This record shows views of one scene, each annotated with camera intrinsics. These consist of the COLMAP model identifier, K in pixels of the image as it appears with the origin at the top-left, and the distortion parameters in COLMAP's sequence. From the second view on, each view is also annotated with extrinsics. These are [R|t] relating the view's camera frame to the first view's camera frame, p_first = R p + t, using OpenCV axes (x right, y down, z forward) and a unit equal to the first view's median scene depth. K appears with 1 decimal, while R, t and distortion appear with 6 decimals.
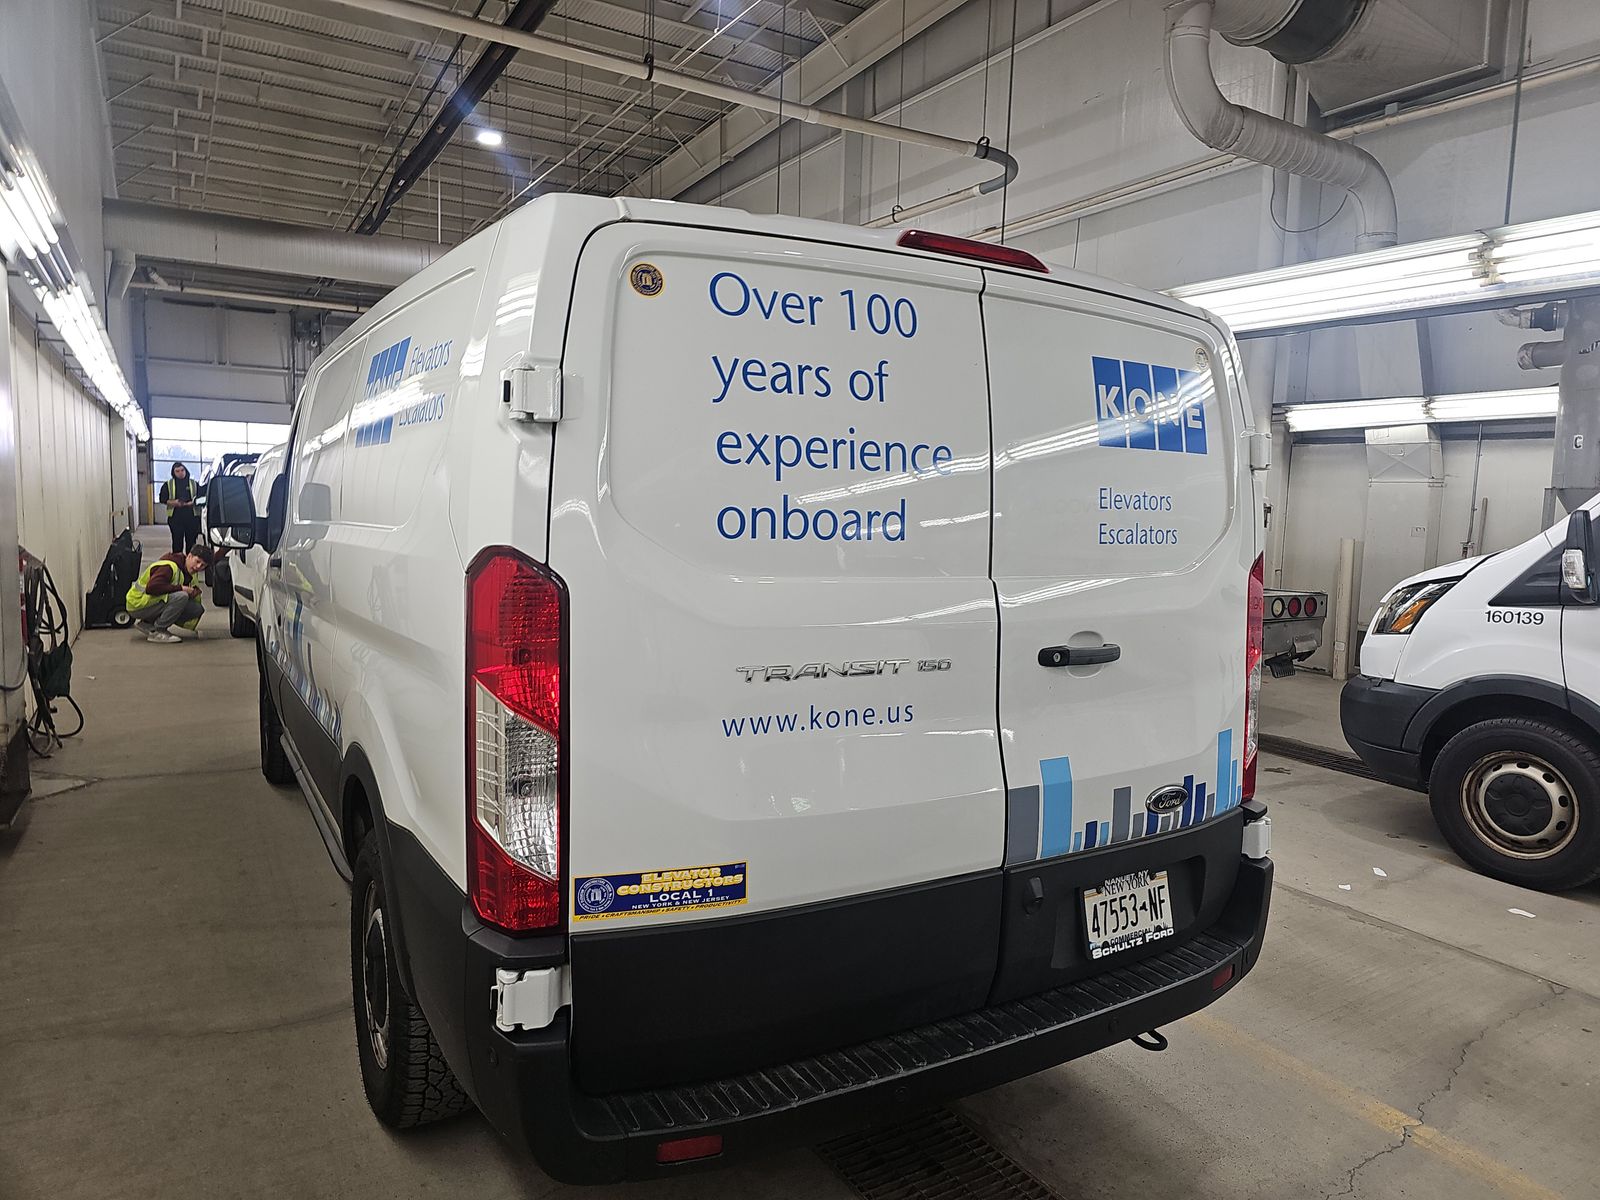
lens RADIAL K [[1053.3, 0, 806.3], [0, 1053.3, 590.7], [0, 0, 1]] dist [0.054514, -0.052031]
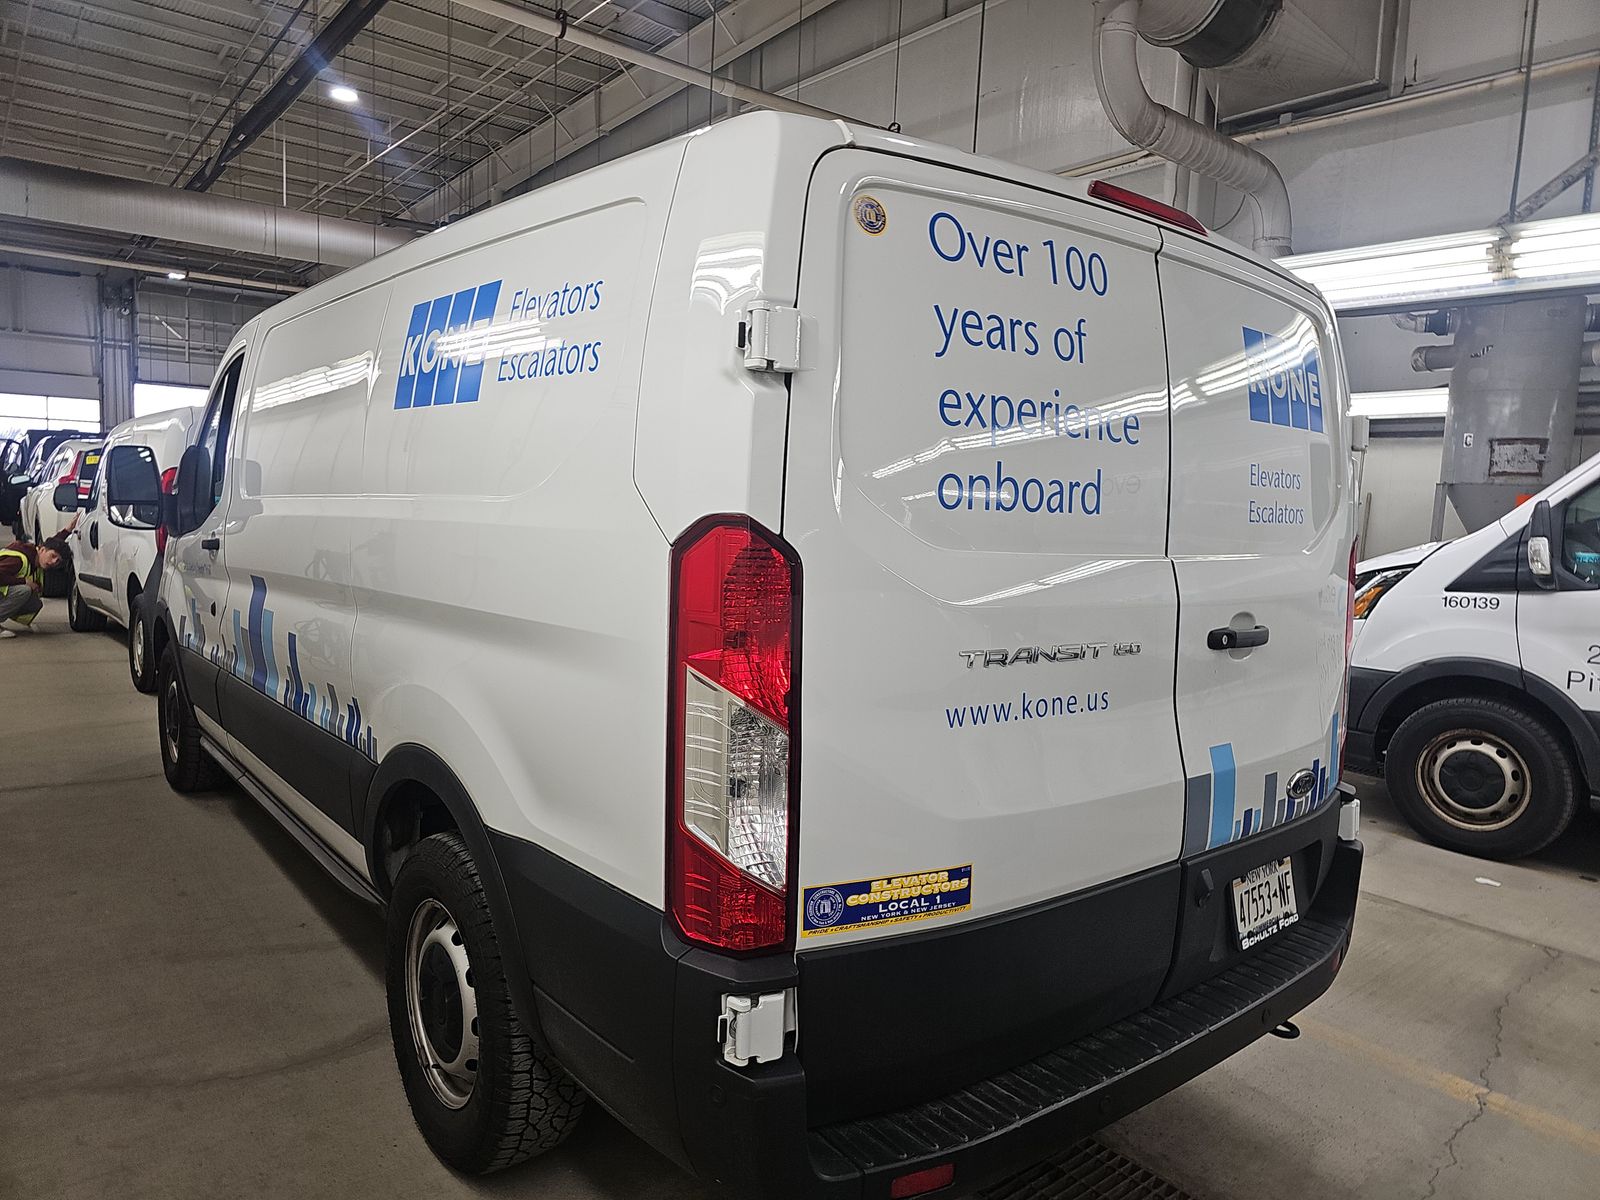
lens RADIAL K [[1056.0, 0, 800.0], [0, 1056.0, 600.0], [0, 0, 1]] dist [0.049736, -0.048714]
pose [[0.989919, -0.002102, 0.141619, -0.253478], [-0.000107, 0.999878, 0.015590, 0.011451], [-0.141635, -0.015448, 0.989798, 0.092451]]
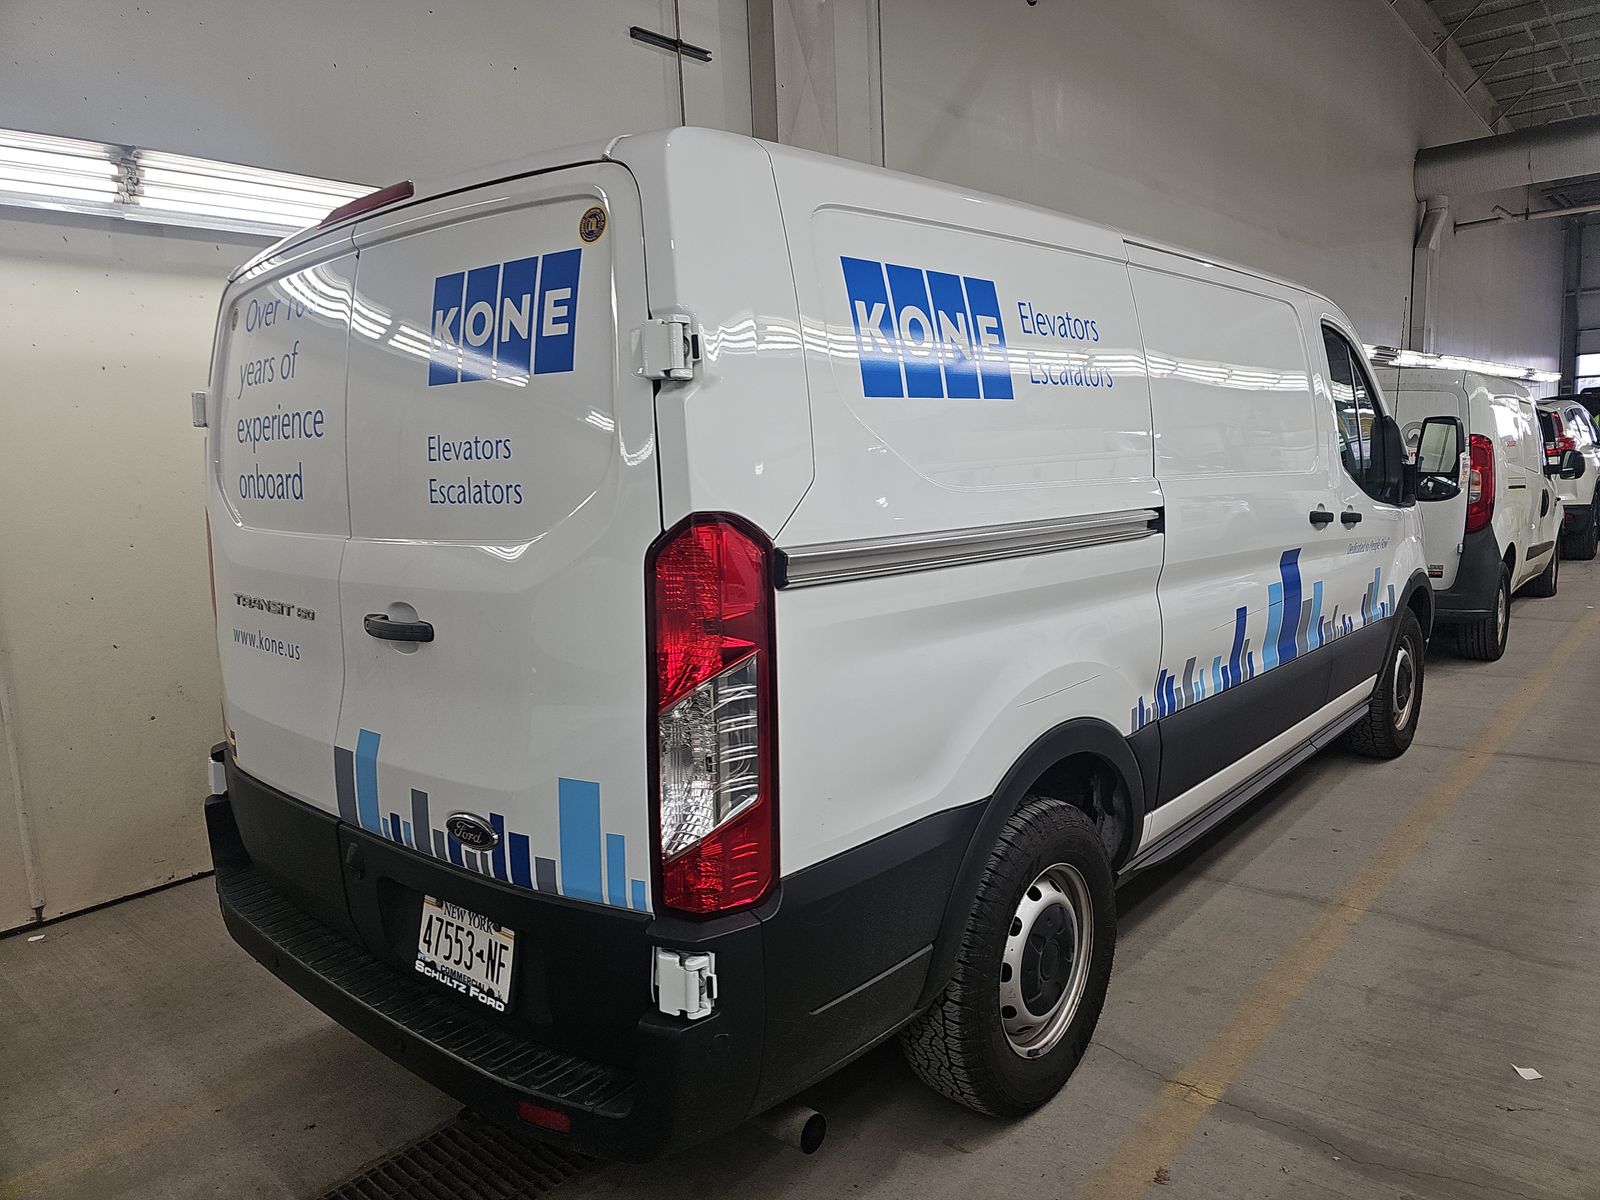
lens RADIAL K [[1056.0, 0, 800.0], [0, 1056.0, 600.0], [0, 0, 1]] dist [0.049736, -0.048714]
pose [[0.295234, 0.091729, -0.951011, 1.126158], [-0.038619, 0.995713, 0.084051, -0.047530], [0.954644, 0.011913, 0.297511, 0.982528]]
